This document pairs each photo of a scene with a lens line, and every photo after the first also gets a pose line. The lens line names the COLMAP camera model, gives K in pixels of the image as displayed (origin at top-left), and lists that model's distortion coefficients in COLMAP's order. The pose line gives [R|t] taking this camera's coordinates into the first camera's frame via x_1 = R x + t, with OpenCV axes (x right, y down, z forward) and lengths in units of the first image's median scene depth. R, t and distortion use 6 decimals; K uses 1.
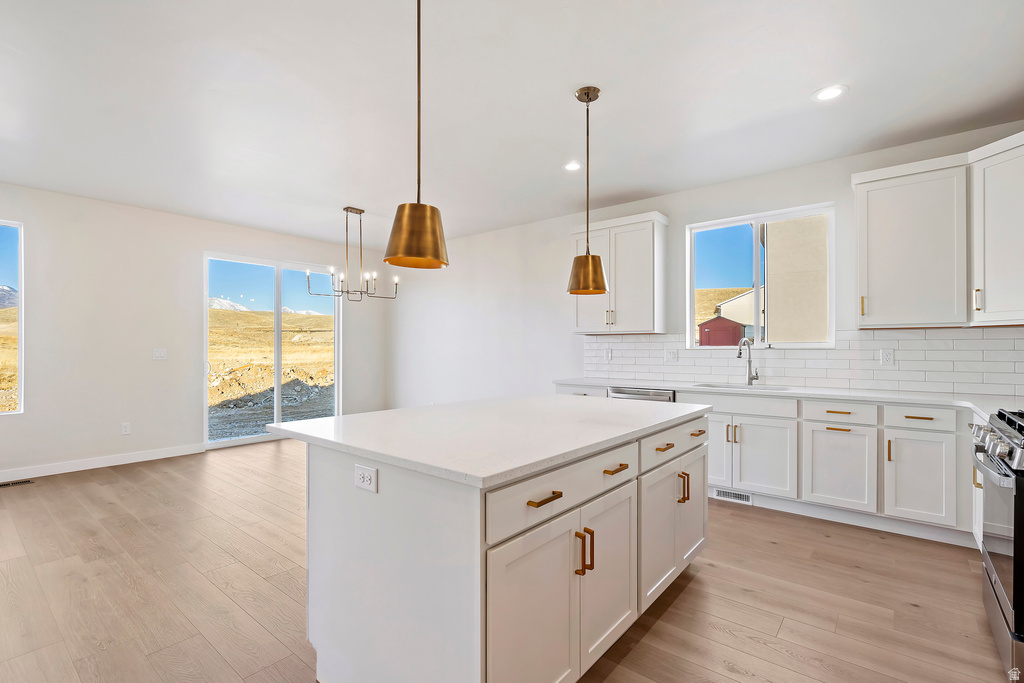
lens RADIAL K [[464.4, 0, 517.7], [0, 464.4, 353.9], [0, 0, 1]] dist [-0.005371, 0.000995]
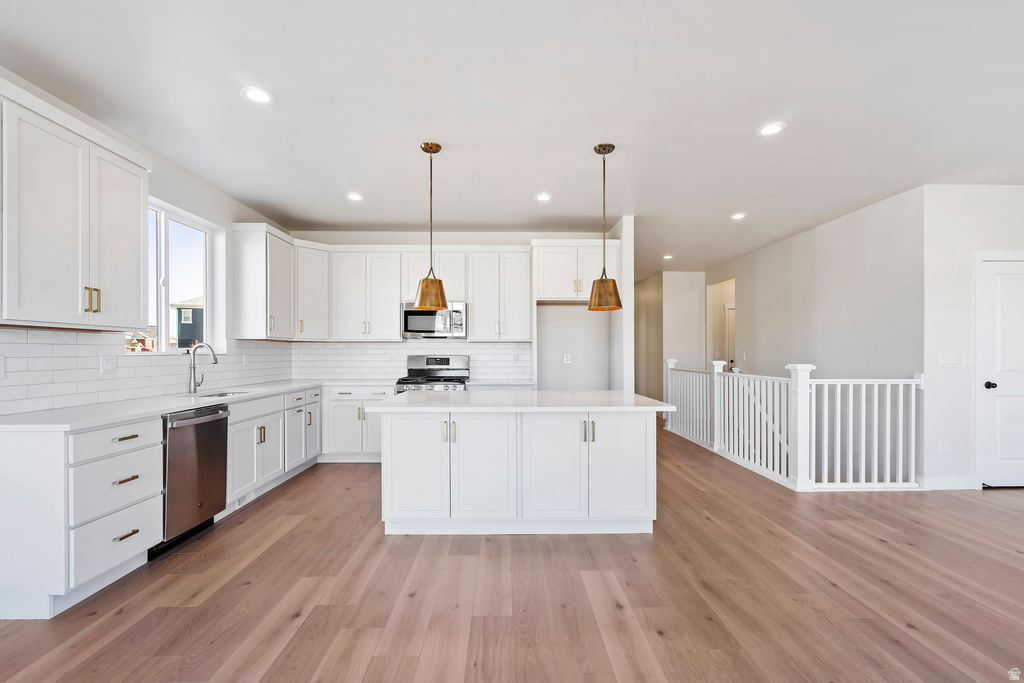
lens RADIAL K [[464.4, 0, 508.2], [0, 464.4, 356.7], [0, 0, 1]] dist [-0.005371, 0.000995]
pose [[-0.638459, -0.006126, 0.769632, -0.753305], [0.009652, 0.999826, 0.015965, -0.018550], [-0.769596, 0.017621, -0.638288, 1.326837]]
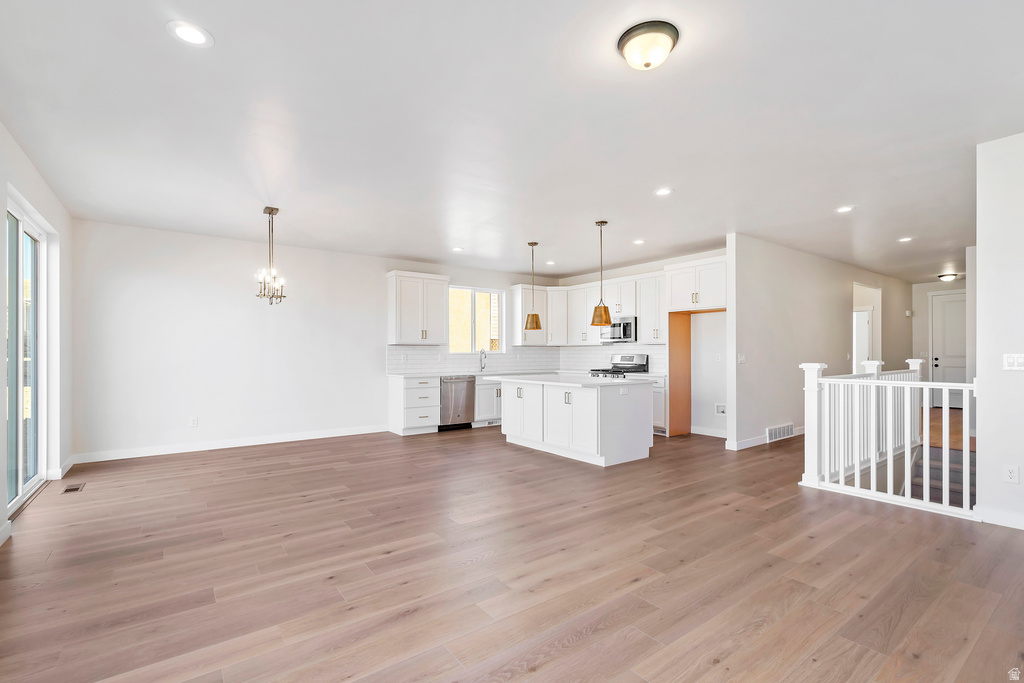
lens RADIAL K [[464.4, 0, 514.6], [0, 464.4, 346.5], [0, 0, 1]] dist [-0.005371, 0.000995]
pose [[0.249440, 0.013069, 0.968302, -1.726005], [0.014462, 0.999747, -0.017219, -0.007116], [-0.968282, 0.018298, 0.249188, 0.414385]]
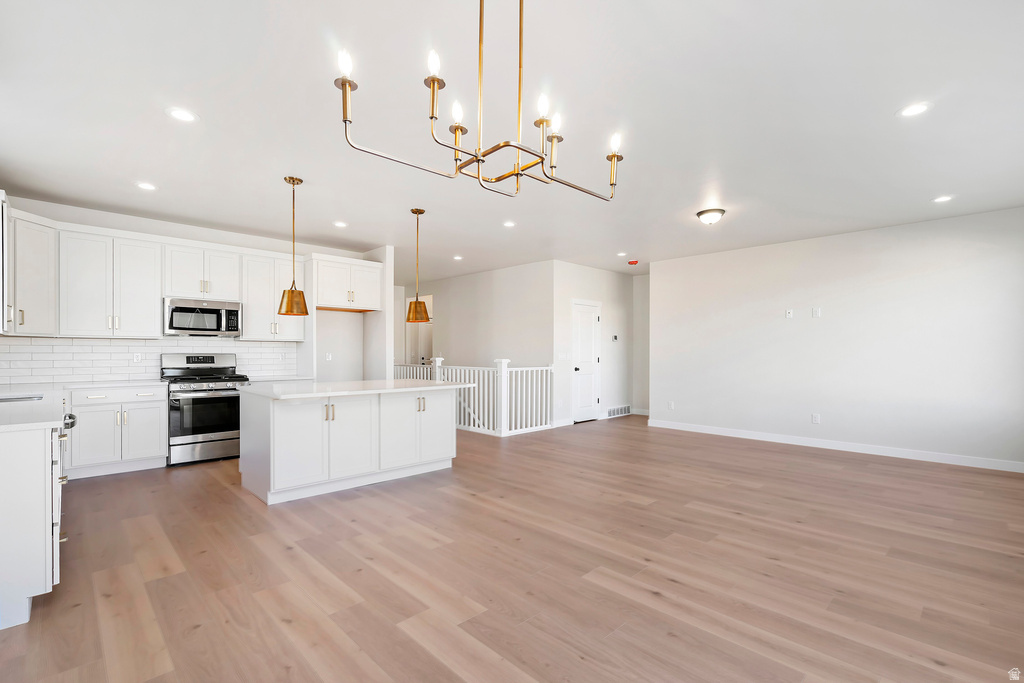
lens RADIAL K [[464.4, 0, 513.1], [0, 464.4, 347.9], [0, 0, 1]] dist [-0.005371, 0.000995]
pose [[-0.992980, -0.001311, 0.118271, -0.586044], [-0.001006, 0.999996, 0.002643, -0.024630], [-0.118274, 0.002506, -0.992978, 1.941133]]
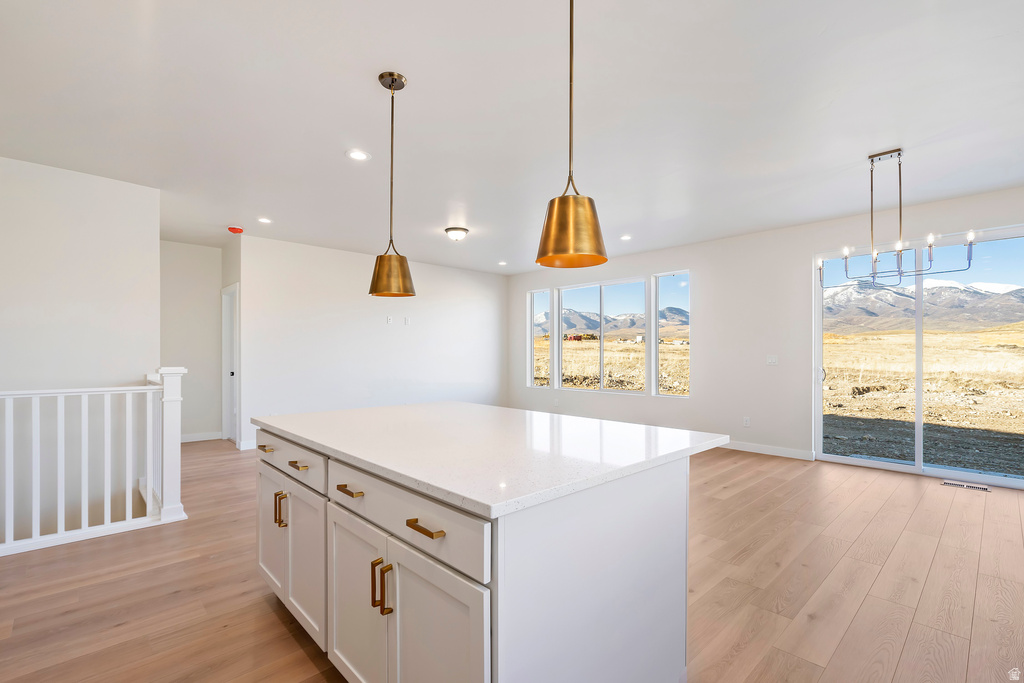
lens RADIAL K [[464.4, 0, 511.9], [0, 464.4, 349.8], [0, 0, 1]] dist [-0.005371, 0.000995]
pose [[-0.136424, -0.005278, -0.990636, 0.607399], [-0.013156, 0.999907, -0.003515, -0.016997], [0.990563, 0.012553, -0.136481, 0.824308]]
